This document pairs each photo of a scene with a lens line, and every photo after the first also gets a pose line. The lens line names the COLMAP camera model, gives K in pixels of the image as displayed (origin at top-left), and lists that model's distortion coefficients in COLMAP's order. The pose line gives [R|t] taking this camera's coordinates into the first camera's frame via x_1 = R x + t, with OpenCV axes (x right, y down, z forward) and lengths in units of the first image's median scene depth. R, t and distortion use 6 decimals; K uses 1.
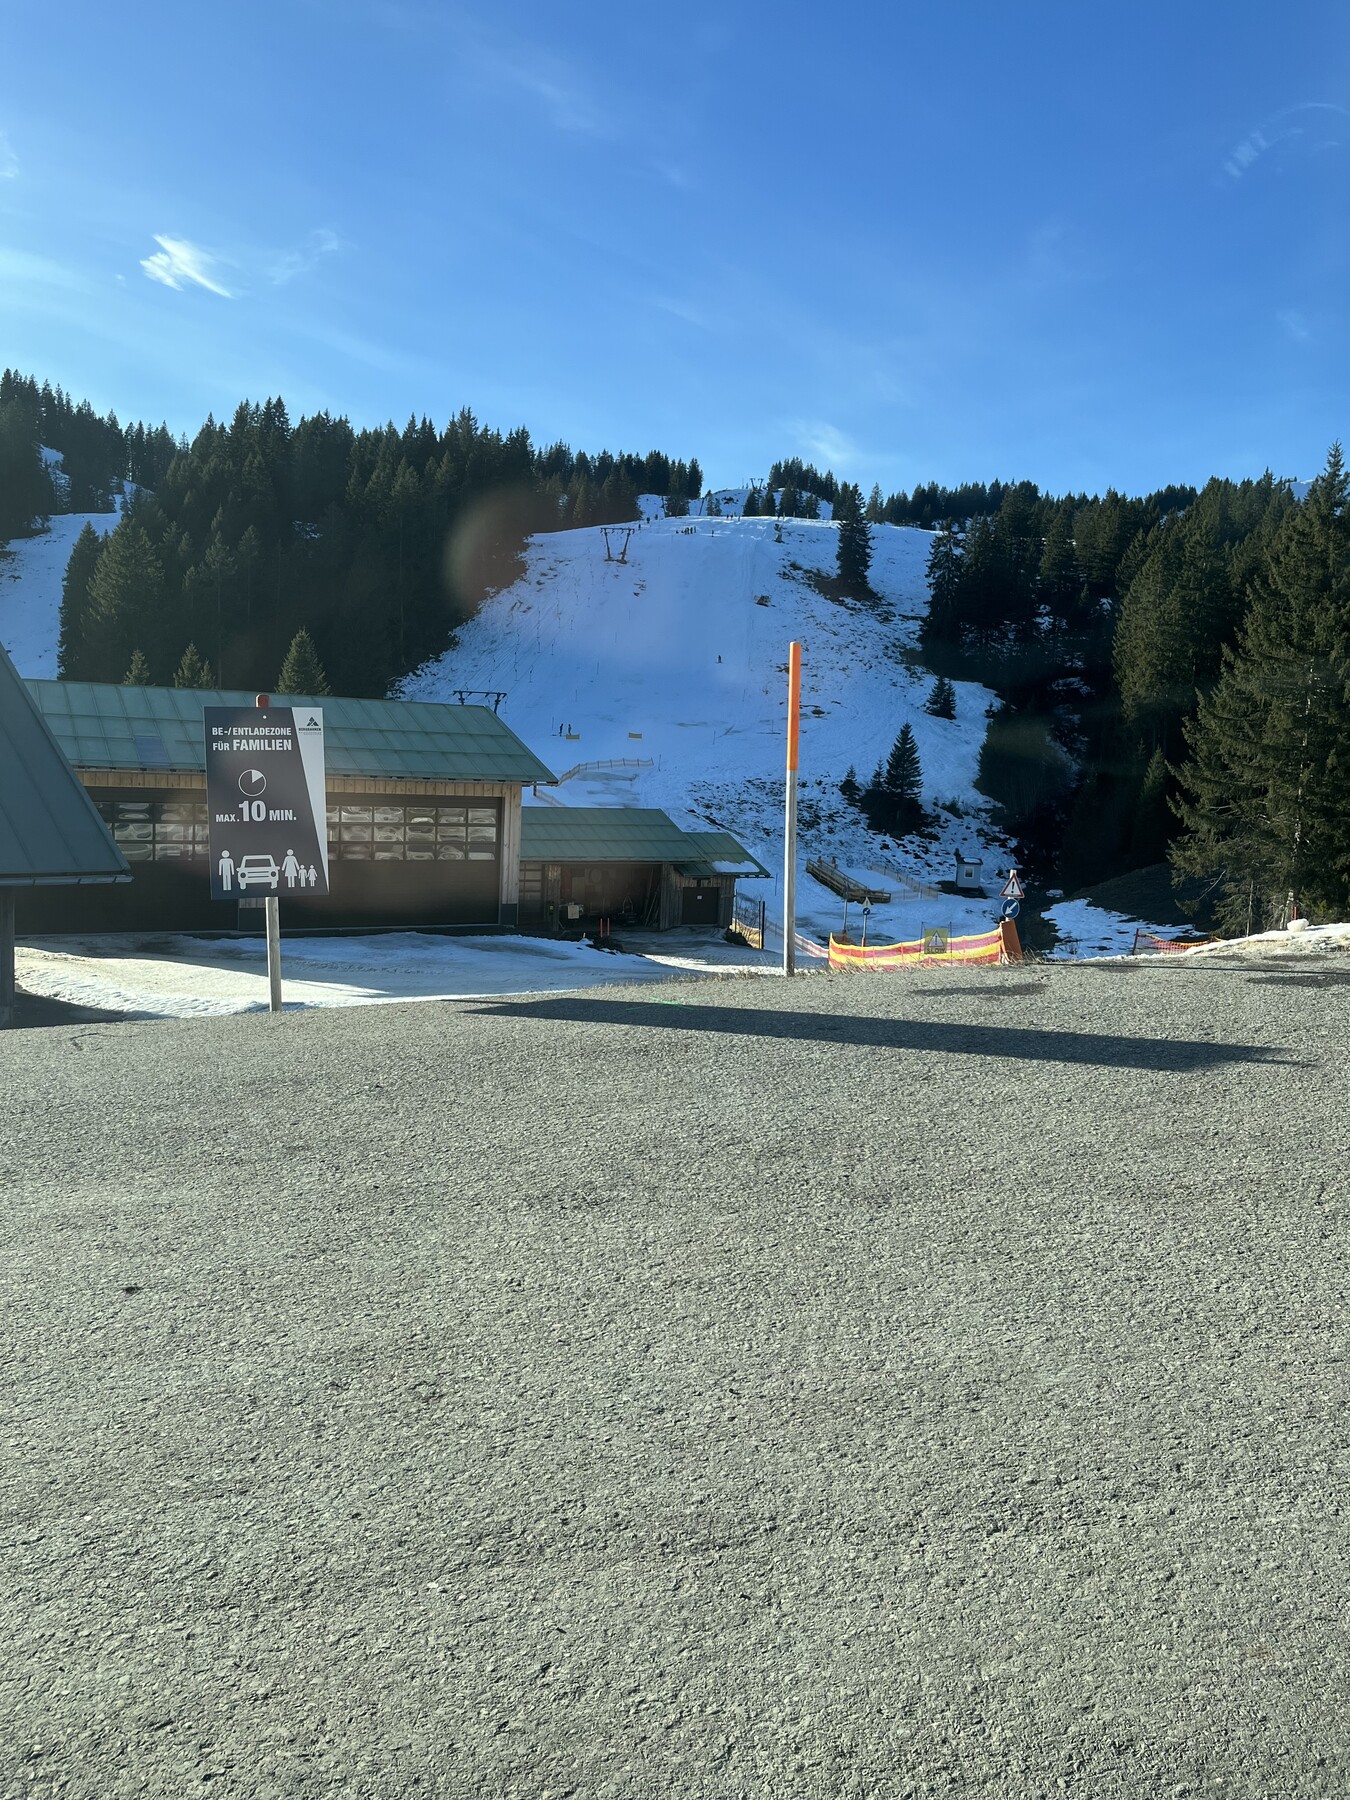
lens RADIAL K [[1365.7, 0, 689.9], [0, 1365.7, 906.0], [0, 0, 1]] dist [0.004874, -0.001876]
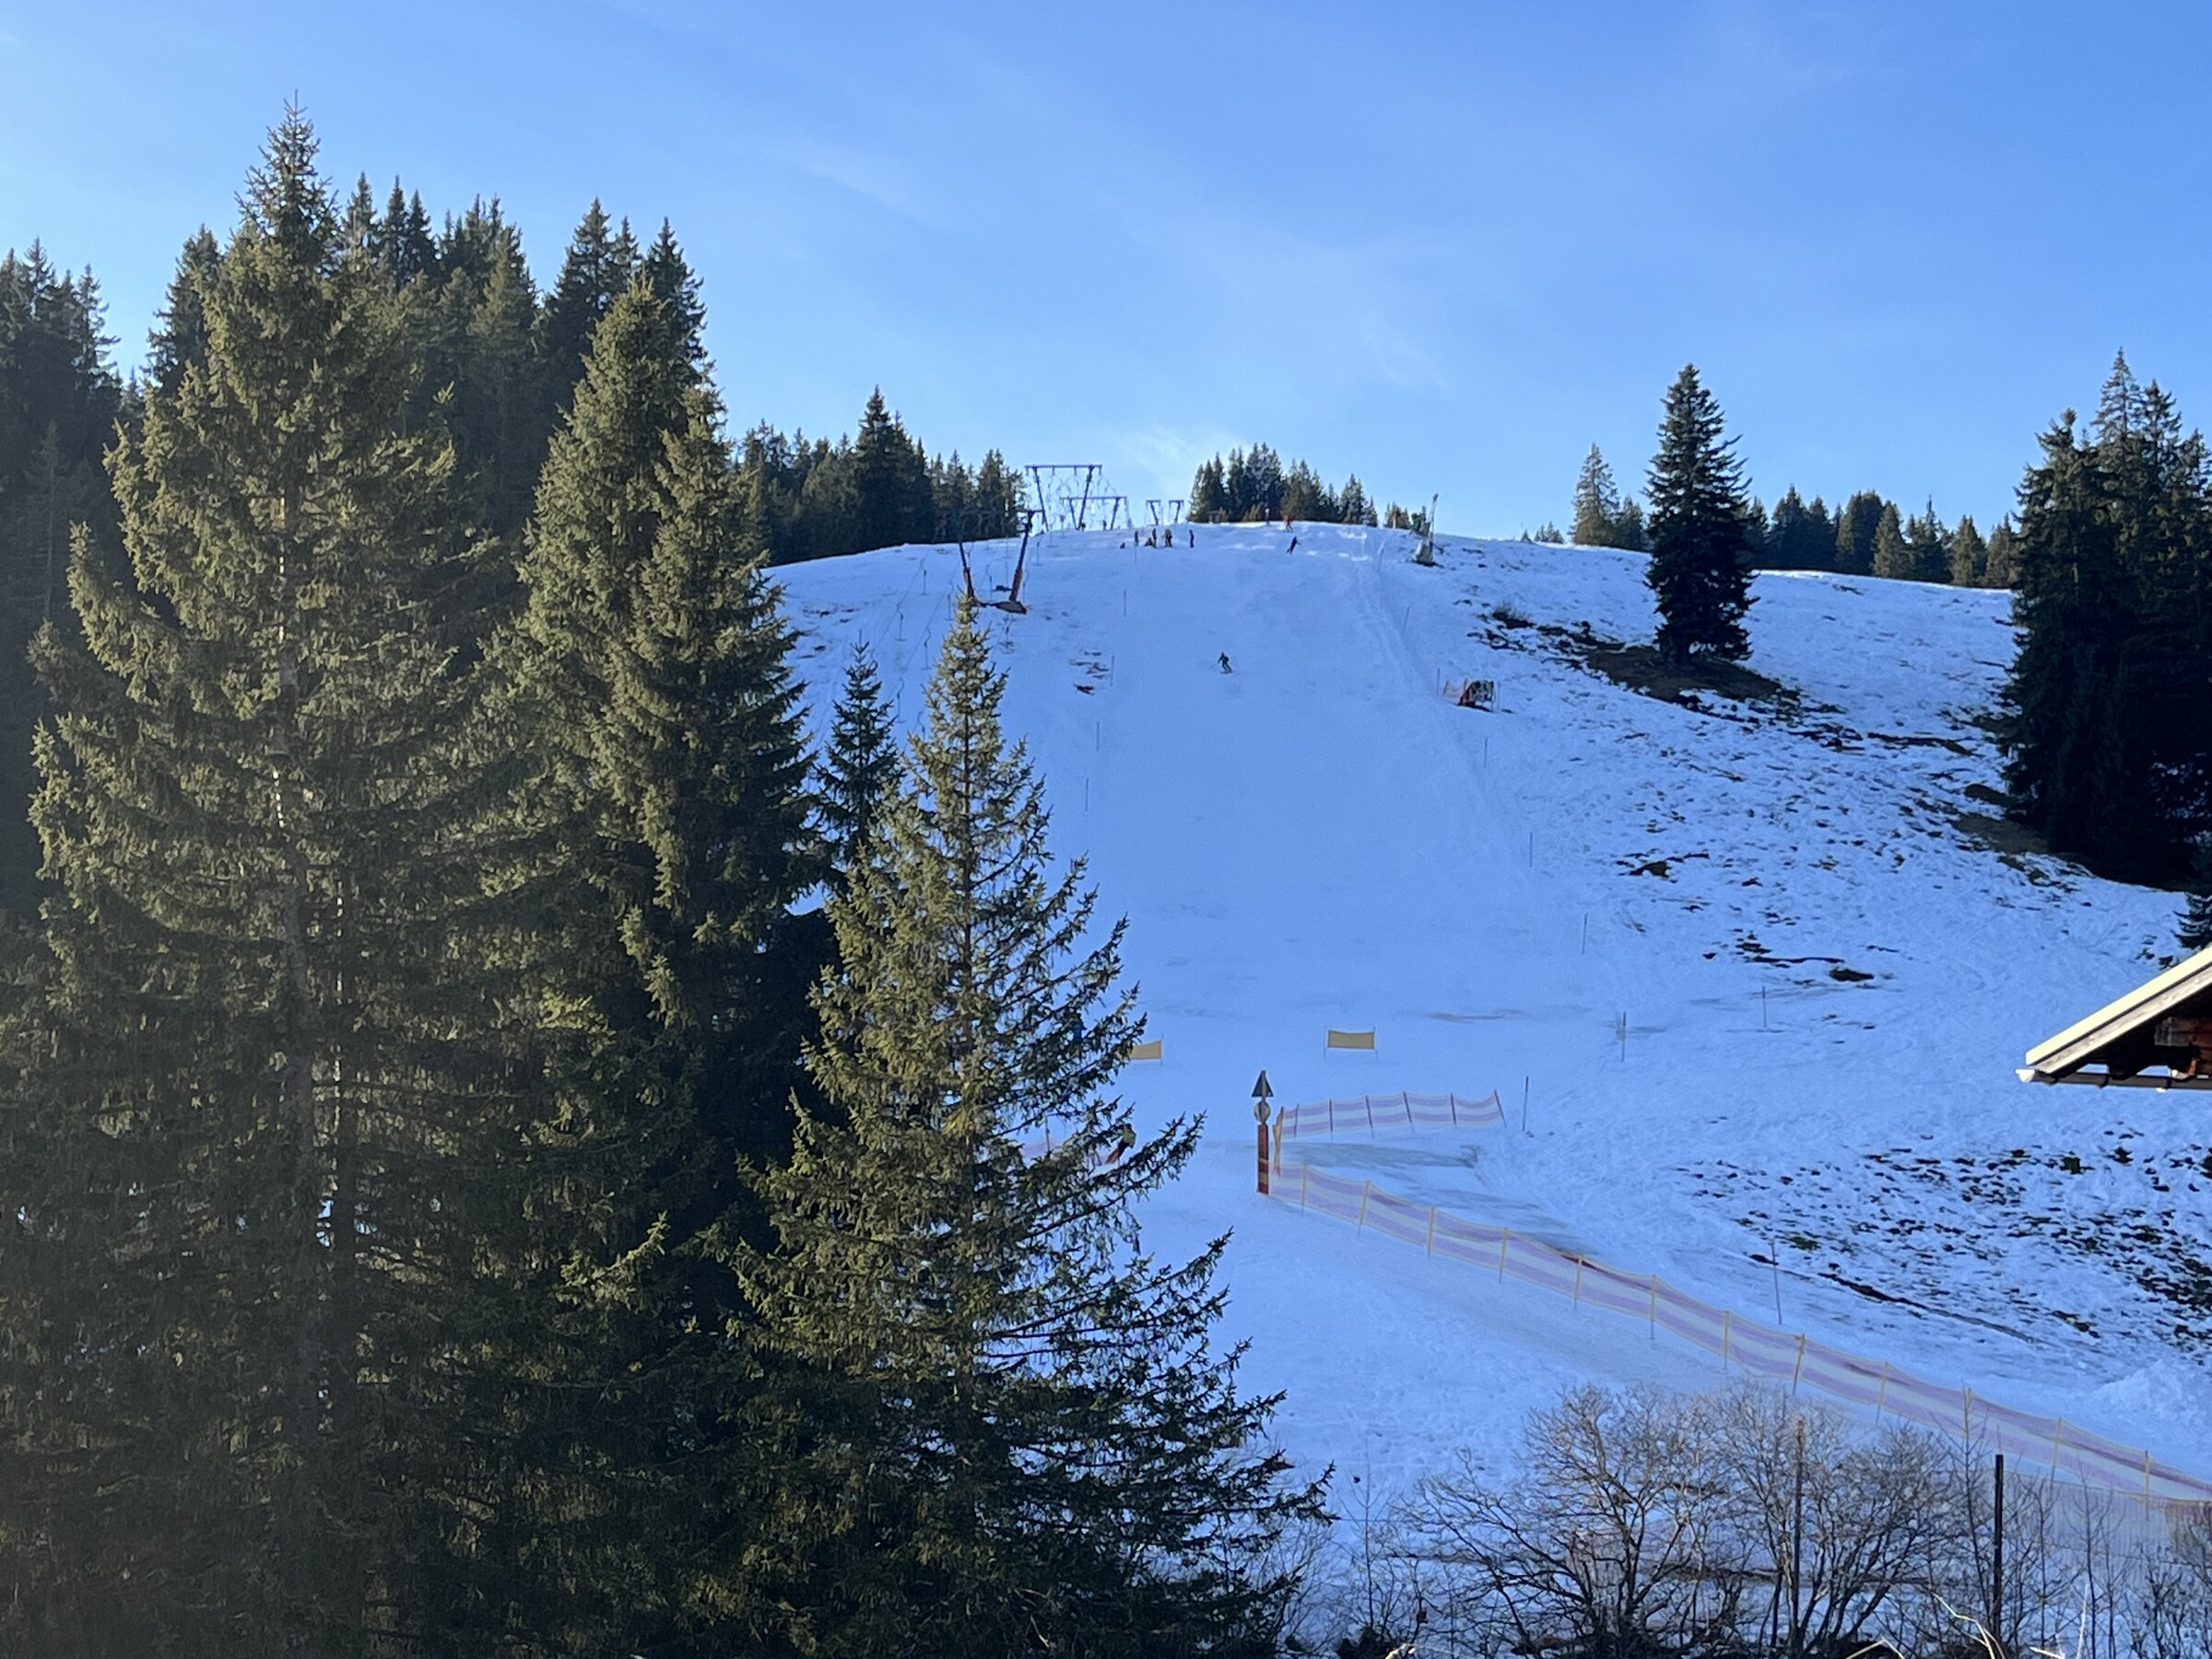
lens RADIAL K [[3610.2, 0, 1106.5], [0, 3610.2, 832.1], [0, 0, 1]] dist [0.082800, 0.000000]
pose [[0.996016, -0.039896, 0.079751, -0.094739], [0.057973, 0.969247, -0.239162, 0.004718], [-0.067757, 0.242833, 0.967699, 0.180933]]
